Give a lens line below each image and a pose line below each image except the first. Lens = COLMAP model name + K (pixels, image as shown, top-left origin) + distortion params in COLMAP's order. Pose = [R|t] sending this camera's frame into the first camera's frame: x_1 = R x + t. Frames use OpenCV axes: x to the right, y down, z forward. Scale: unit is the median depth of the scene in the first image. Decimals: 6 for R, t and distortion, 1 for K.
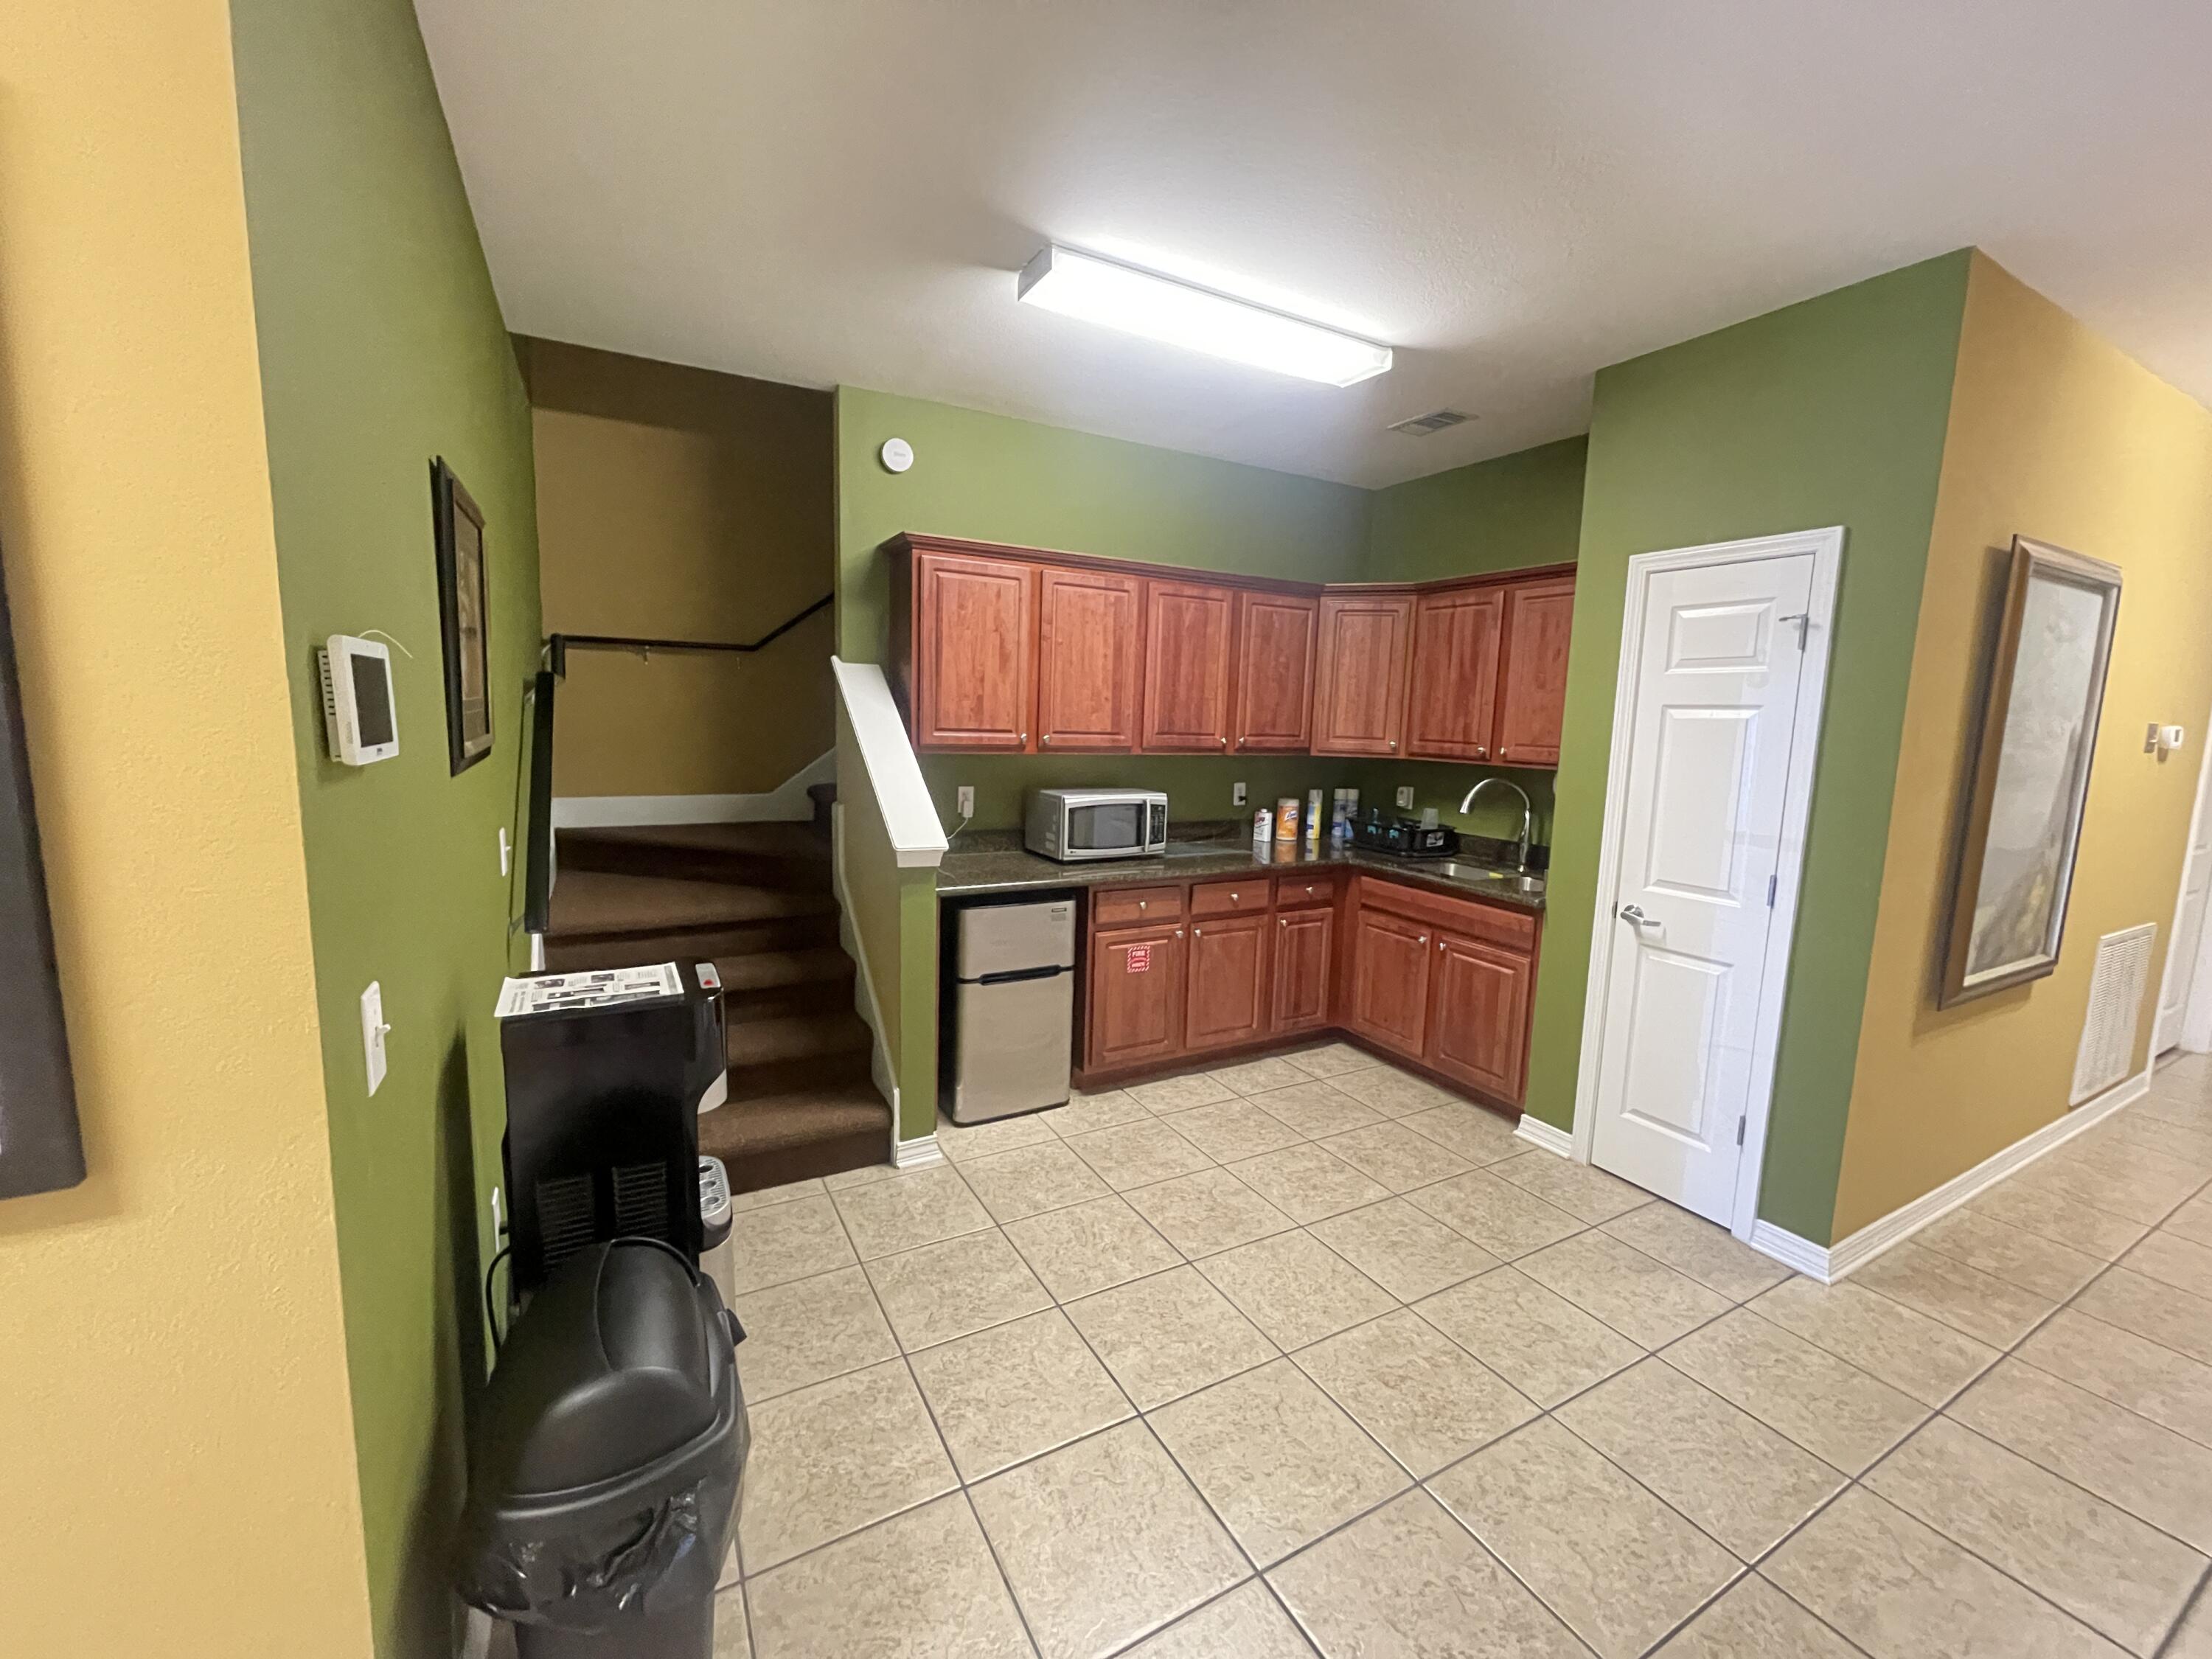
lens RADIAL K [[891.3, 0, 1099.3], [0, 891.3, 825.9], [0, 0, 1]] dist [0.000081, 0.000204]
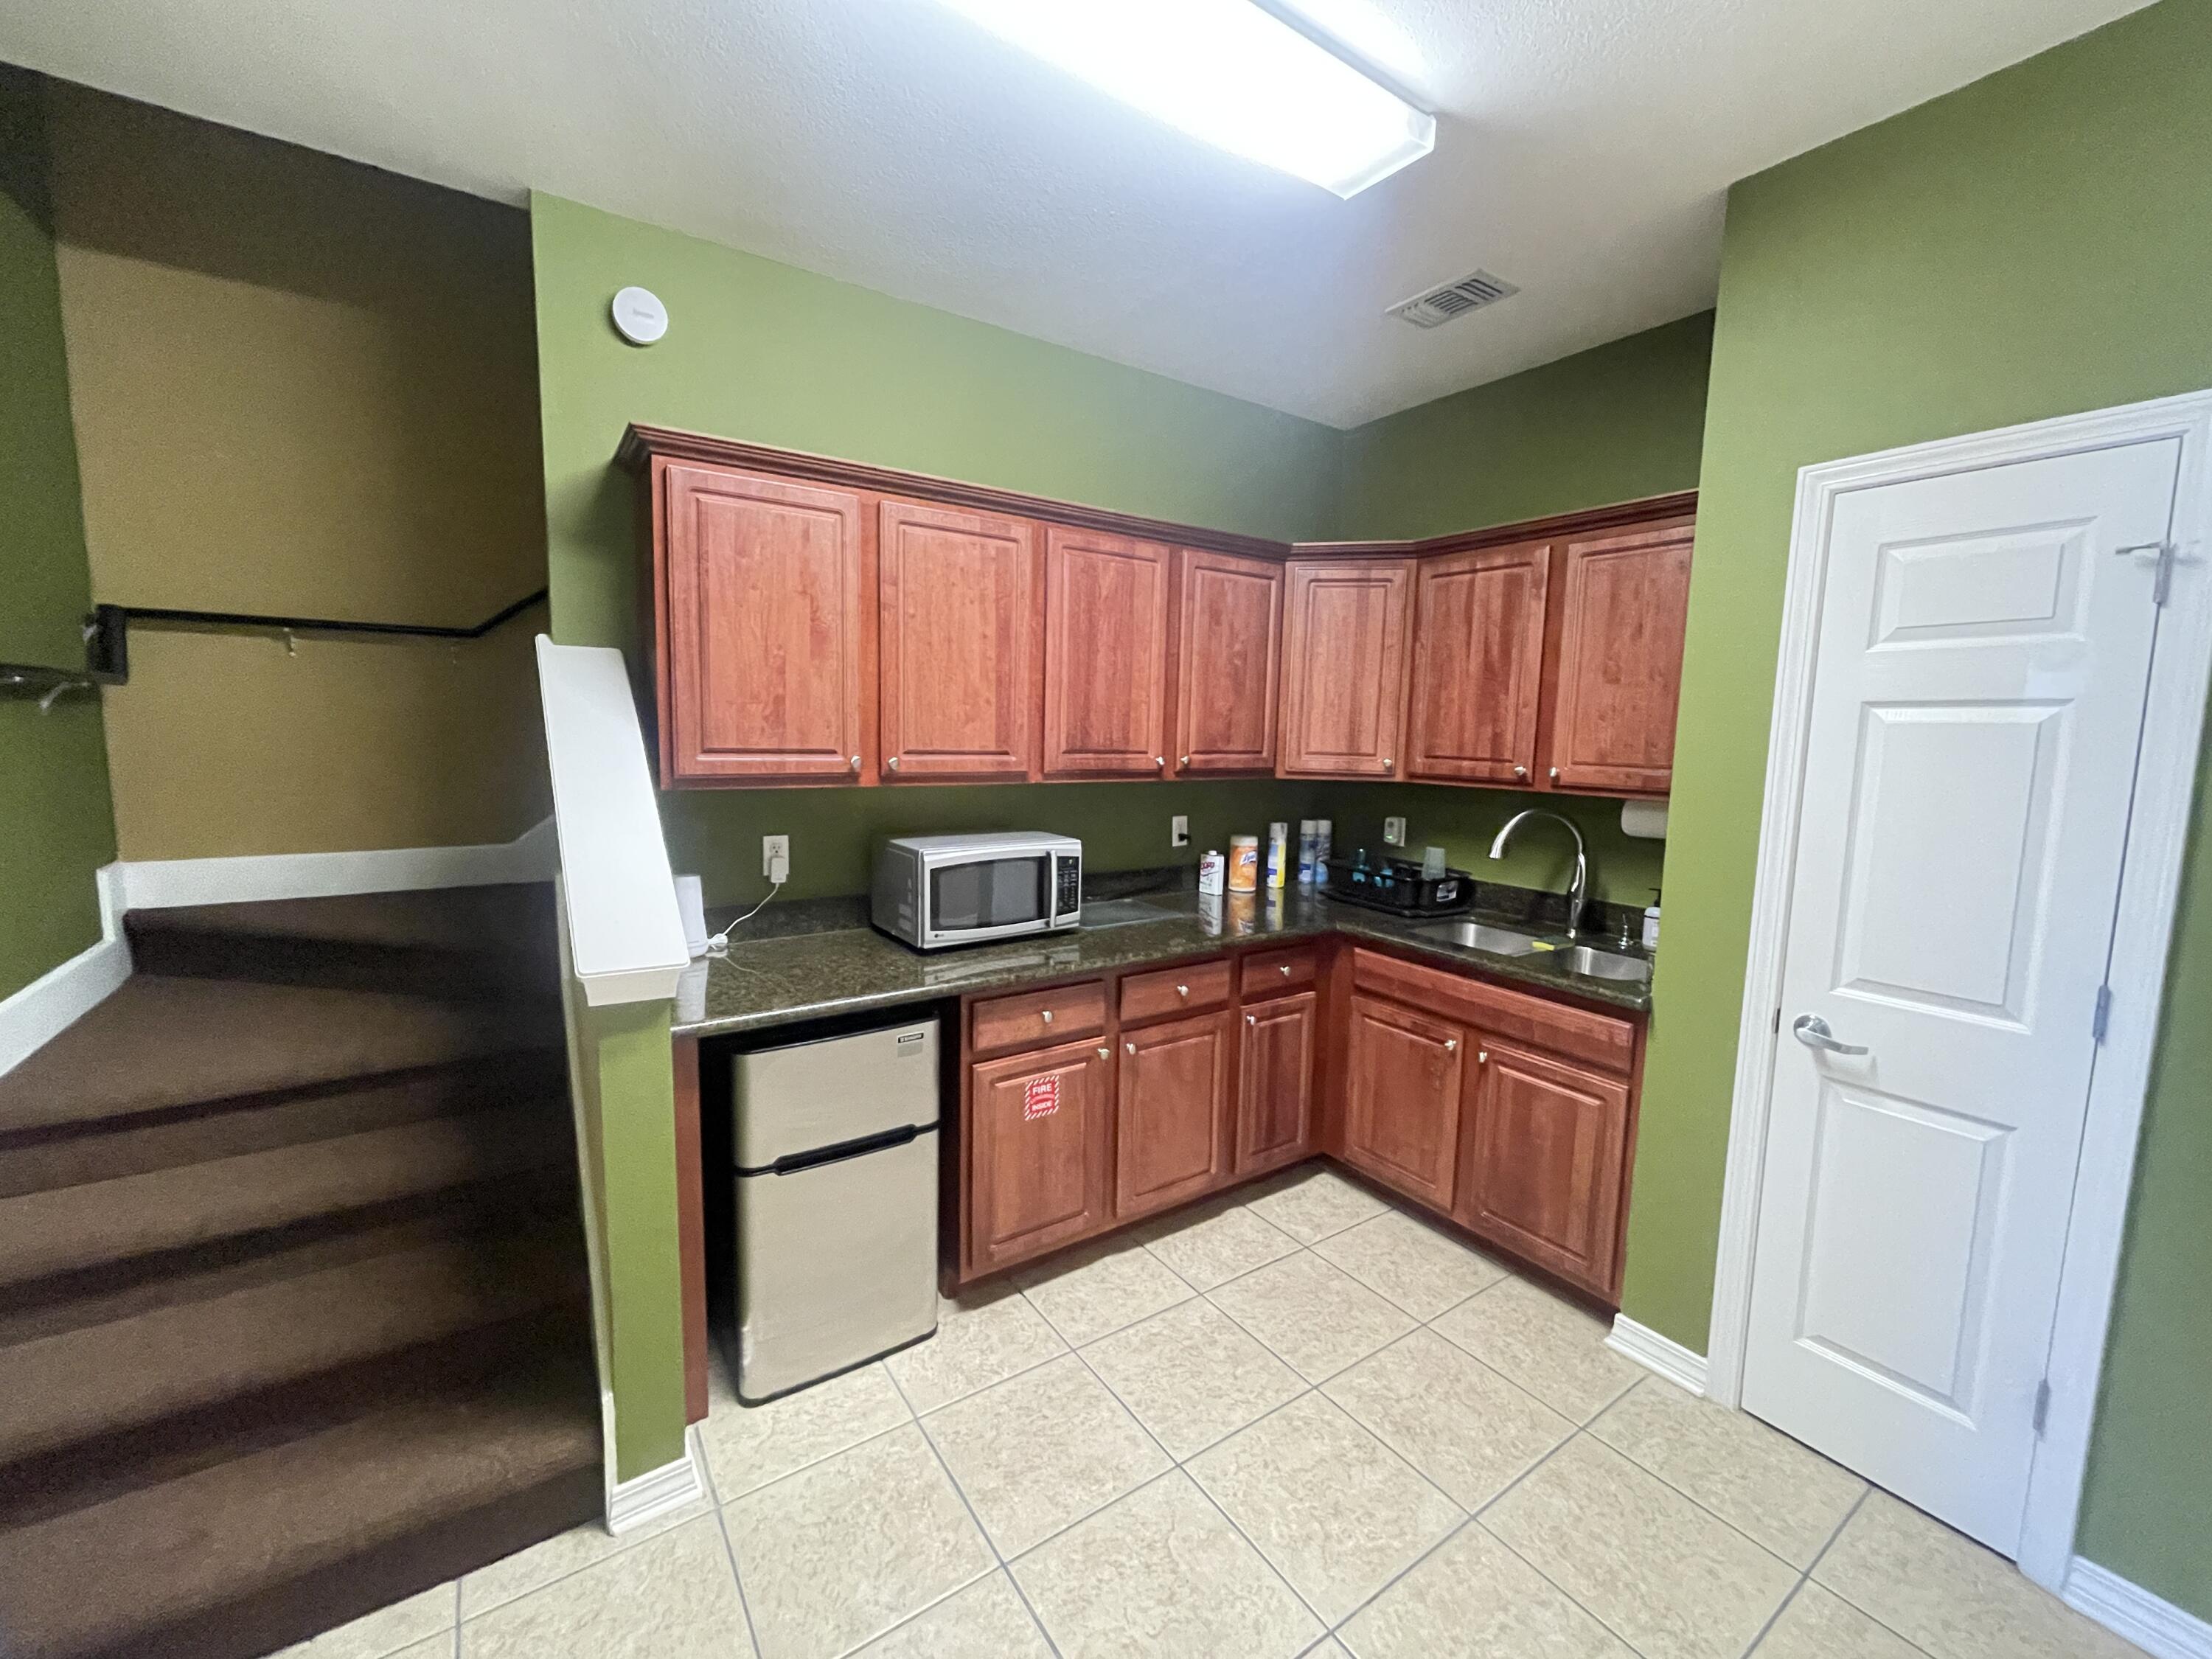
lens RADIAL K [[891.3, 0, 1099.3], [0, 891.3, 825.9], [0, 0, 1]] dist [0.000081, 0.000204]
pose [[0.995717, -0.018560, 0.090569, 0.030959], [0.019725, 0.999734, -0.011981, -0.042144], [-0.090322, 0.013716, 0.995818, 0.348090]]
